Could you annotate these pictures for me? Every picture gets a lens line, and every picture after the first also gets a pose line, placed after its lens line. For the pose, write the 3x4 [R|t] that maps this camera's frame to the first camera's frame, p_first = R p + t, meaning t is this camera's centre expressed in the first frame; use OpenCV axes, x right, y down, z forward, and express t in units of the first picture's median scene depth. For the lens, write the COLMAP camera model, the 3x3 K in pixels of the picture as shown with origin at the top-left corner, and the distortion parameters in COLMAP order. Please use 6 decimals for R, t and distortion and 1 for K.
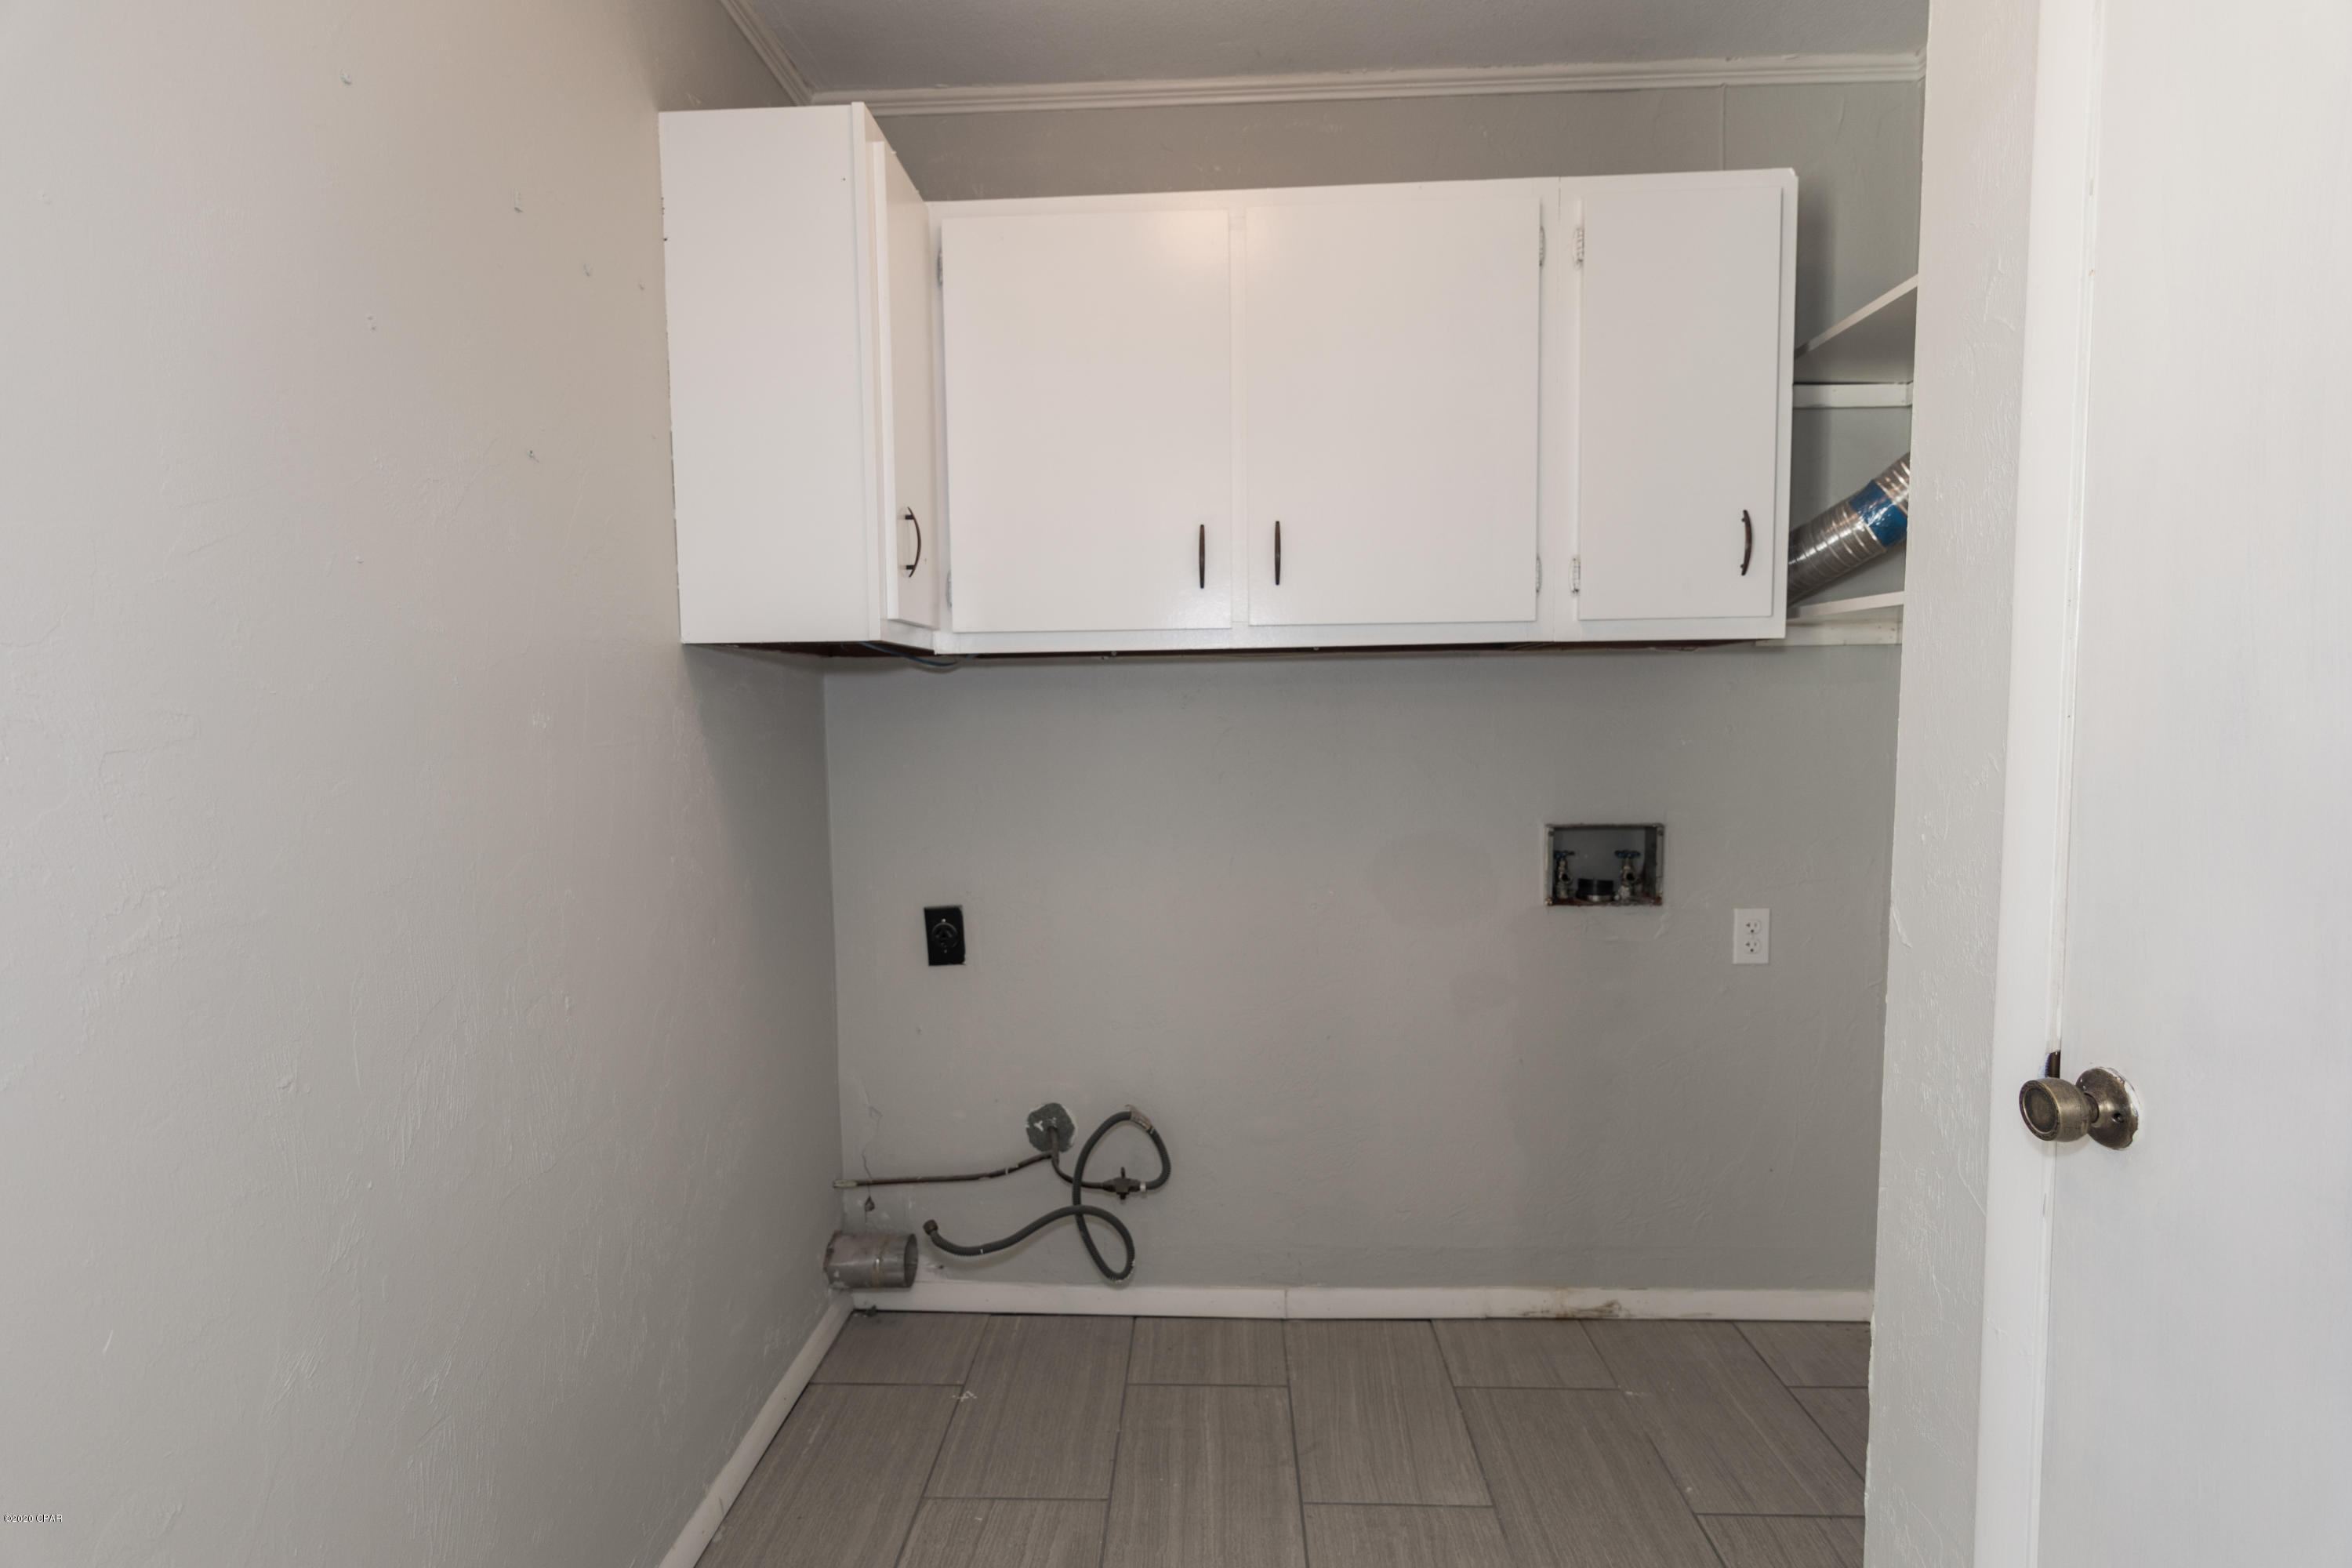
lens RADIAL K [[1126.5, 0, 1168.5], [0, 1126.5, 783.8], [0, 0, 1]] dist [0.003118, -0.000351]
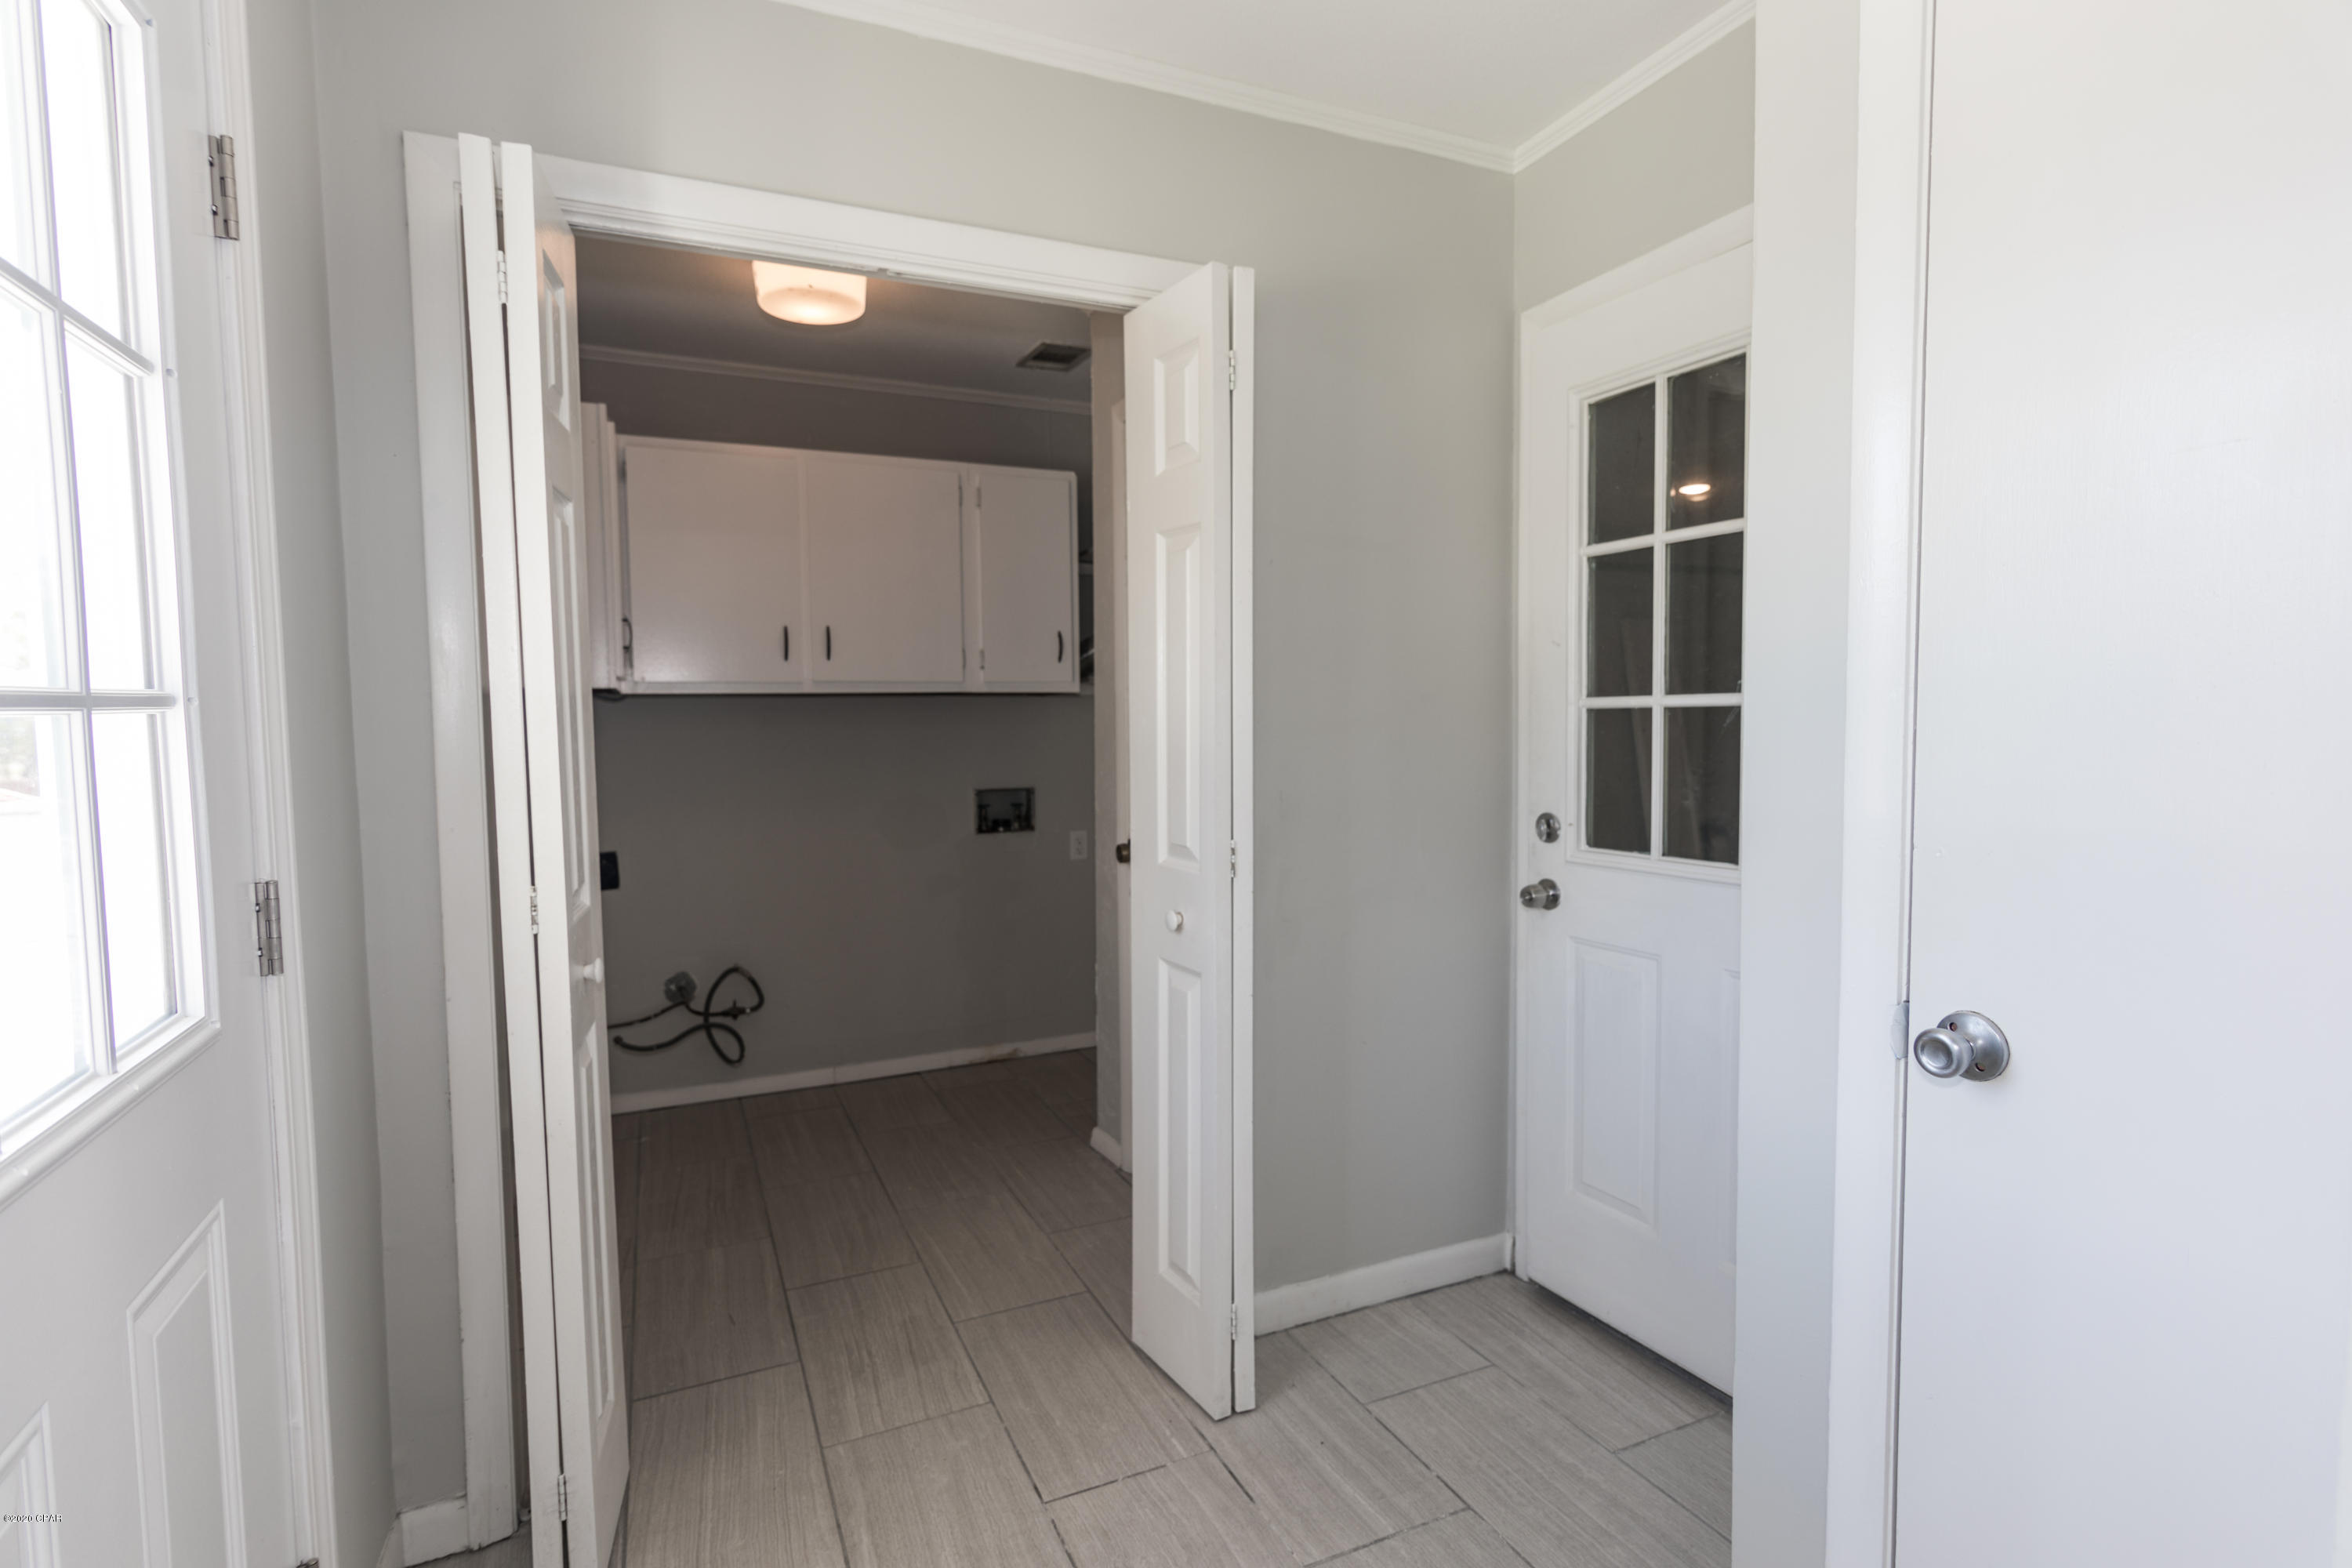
lens RADIAL K [[1126.5, 0, 1168.5], [0, 1126.5, 783.8], [0, 0, 1]] dist [0.003118, -0.000351]
pose [[0.891833, -0.021977, 0.451831, -0.213586], [0.029937, 0.999497, -0.010475, 0.055690], [-0.451373, 0.022869, 0.892042, -0.788207]]
